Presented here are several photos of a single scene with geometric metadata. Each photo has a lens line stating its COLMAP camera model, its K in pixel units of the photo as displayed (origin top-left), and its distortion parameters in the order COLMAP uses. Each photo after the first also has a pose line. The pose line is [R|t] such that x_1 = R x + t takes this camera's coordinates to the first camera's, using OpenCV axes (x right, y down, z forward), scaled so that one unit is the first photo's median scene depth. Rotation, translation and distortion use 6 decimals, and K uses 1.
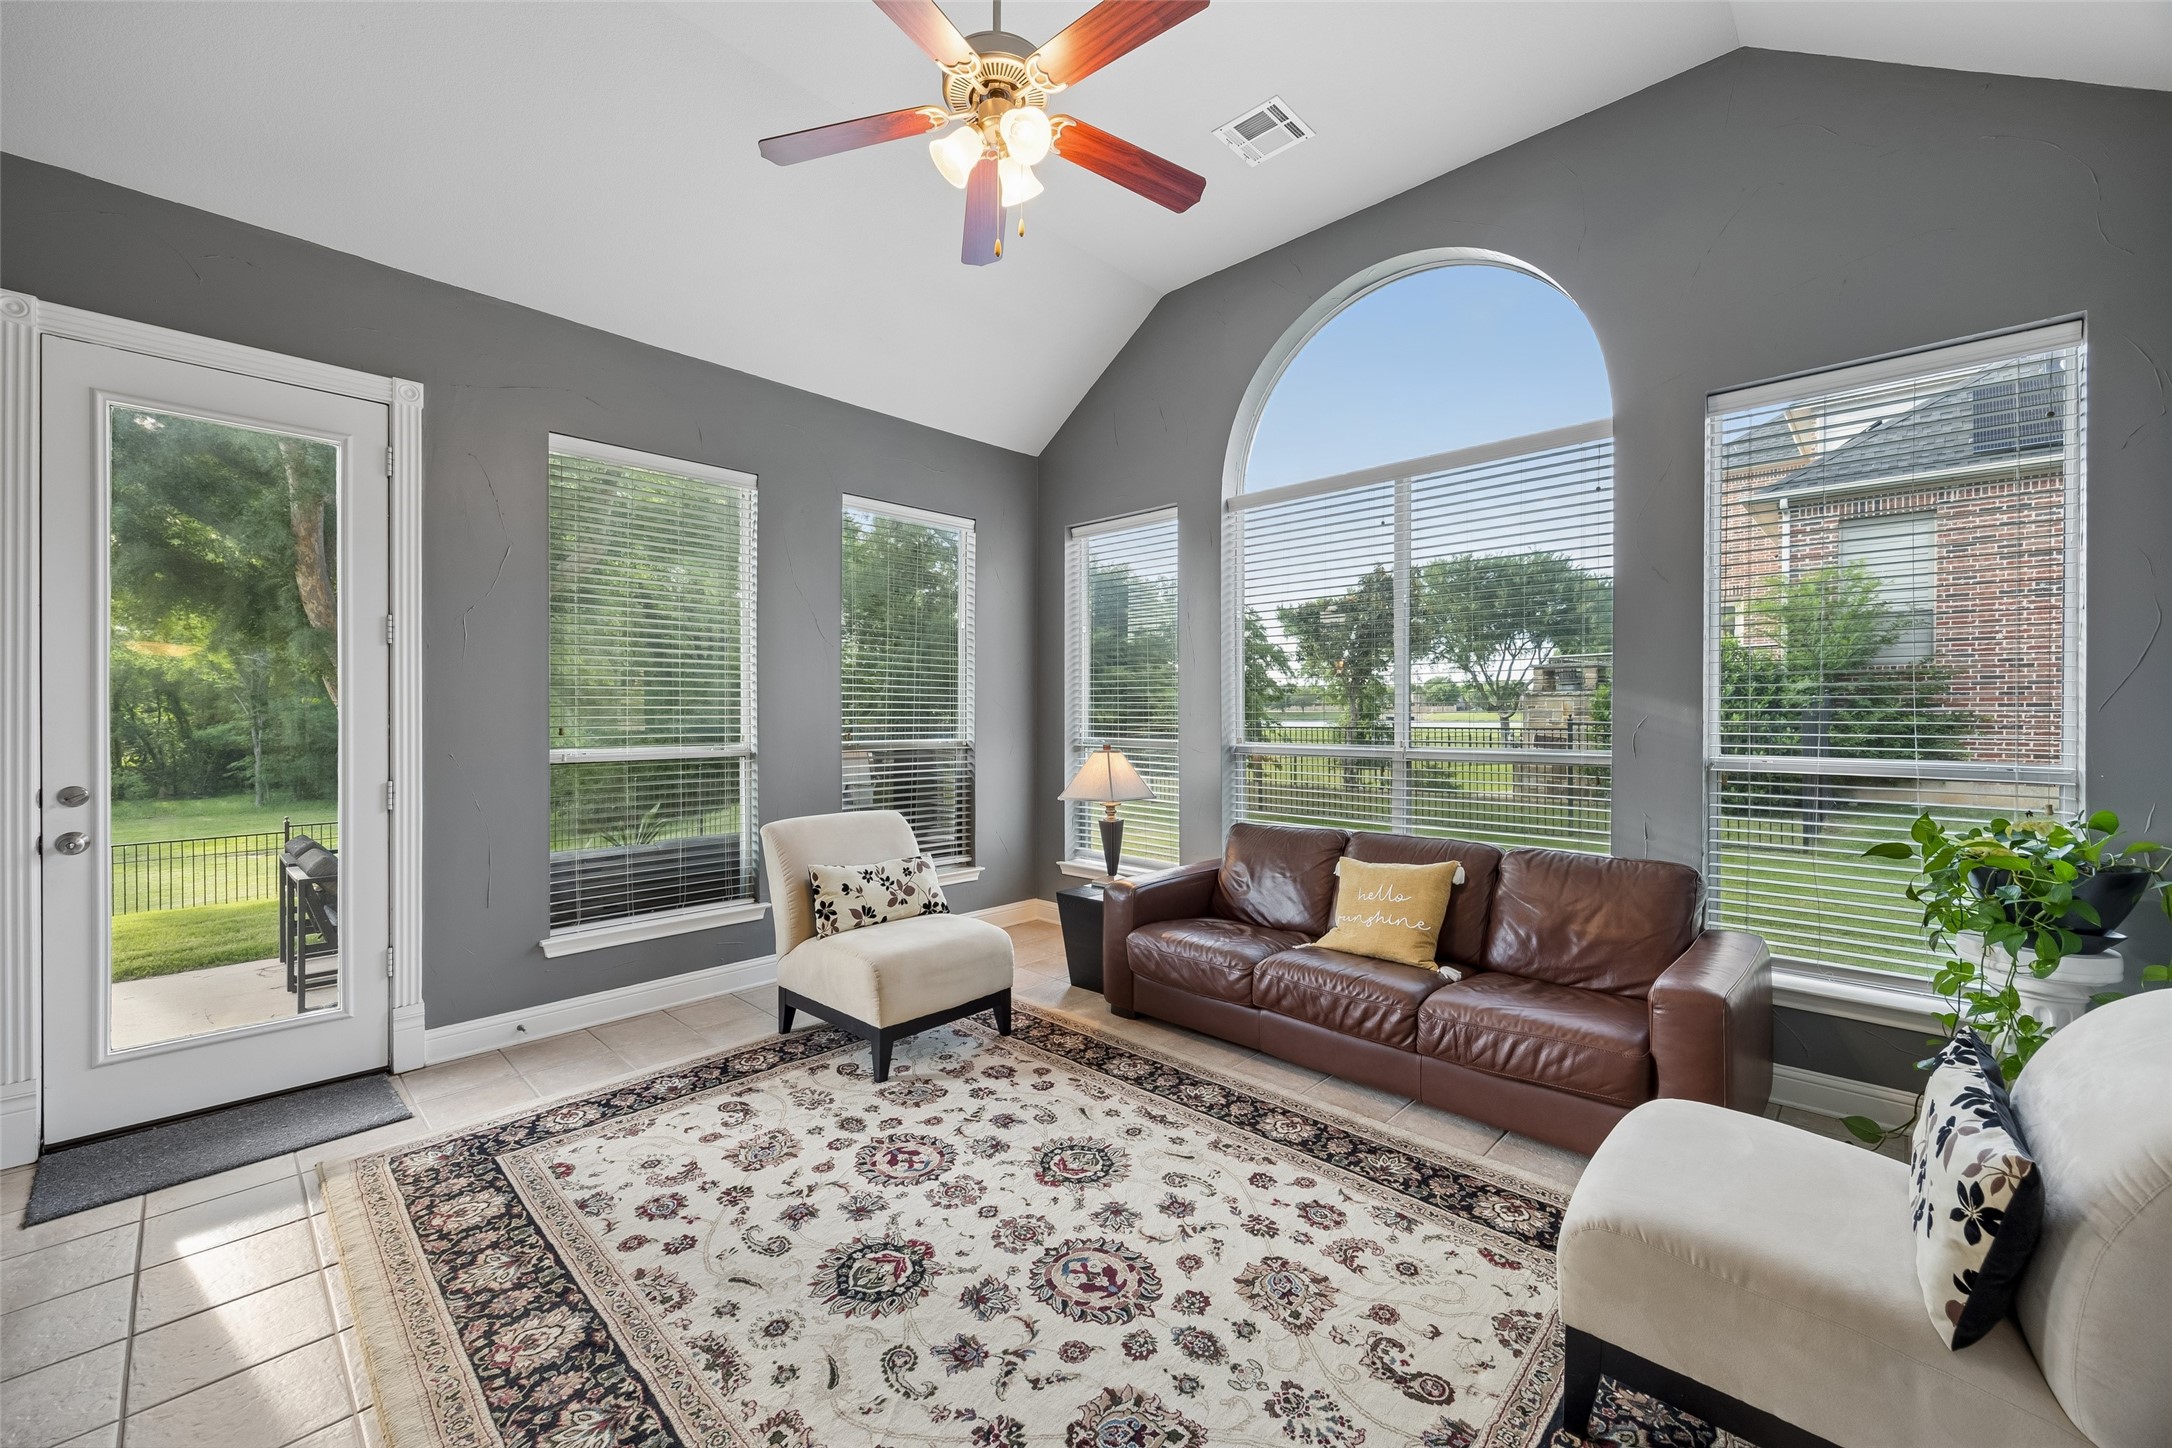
lens RADIAL K [[849.0, 0, 1088.8], [0, 849.0, 717.4], [0, 0, 1]] dist [0.000149, 0.000061]
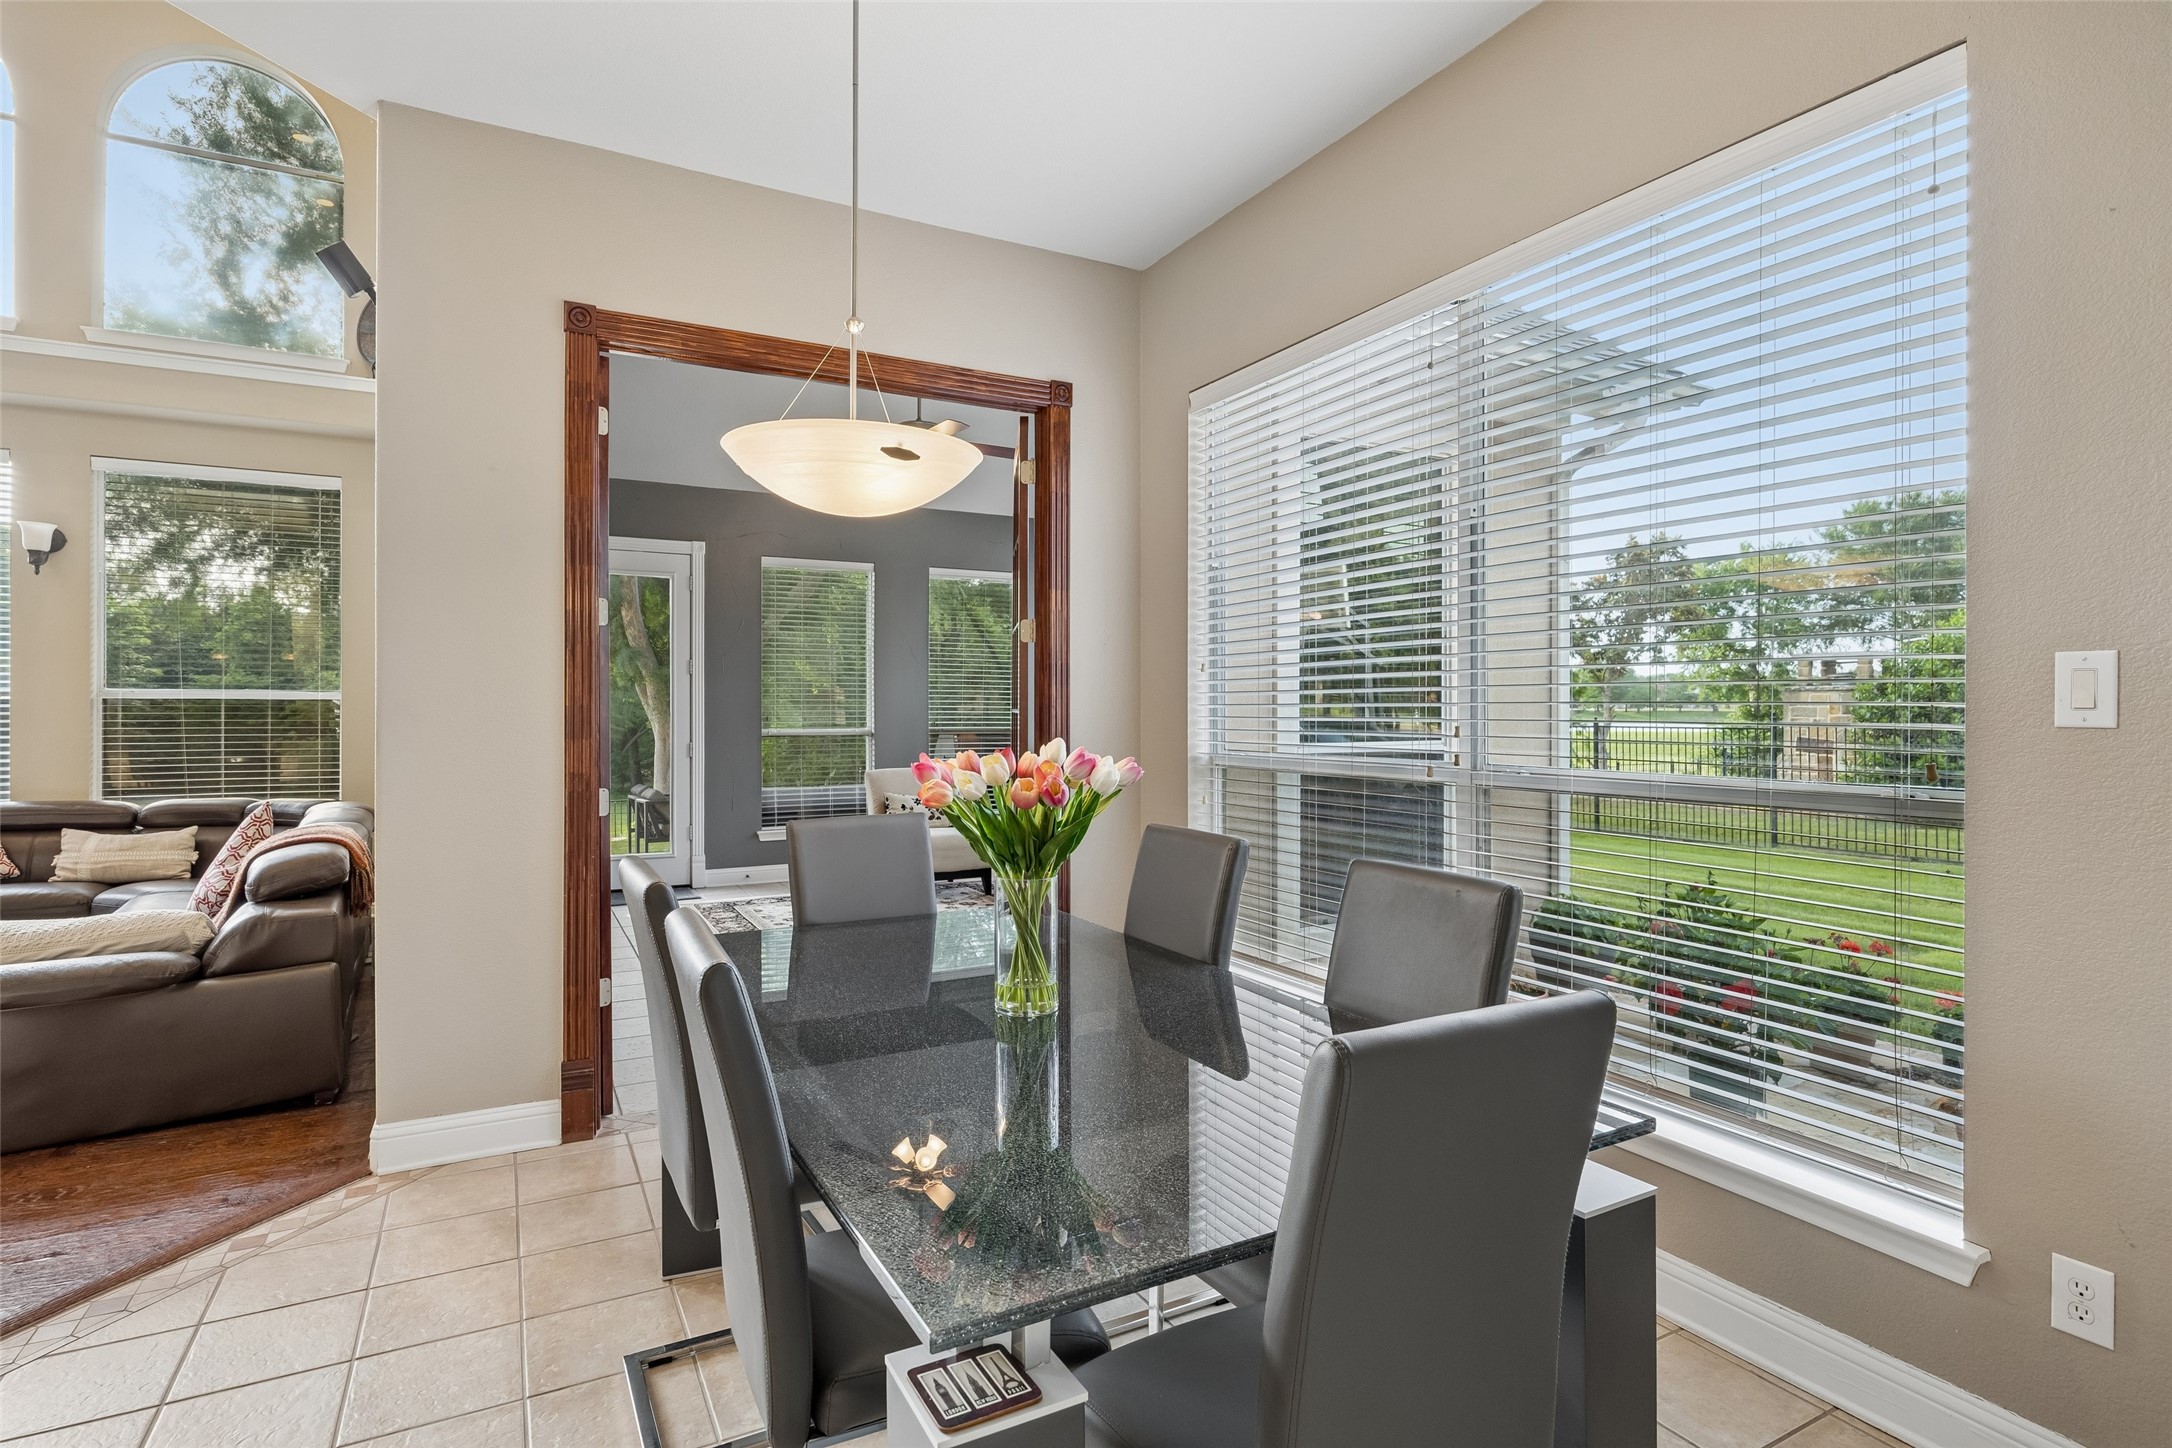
lens RADIAL K [[1095.4, 0, 1082.8], [0, 1095.4, 714.3], [0, 0, 1]] dist [-0.000504, 0.000169]
pose [[0.949849, 0.002652, -0.312697, 0.730355], [-0.003060, 0.999995, -0.000814, 0.007230], [0.312693, 0.001730, 0.949853, -0.985968]]
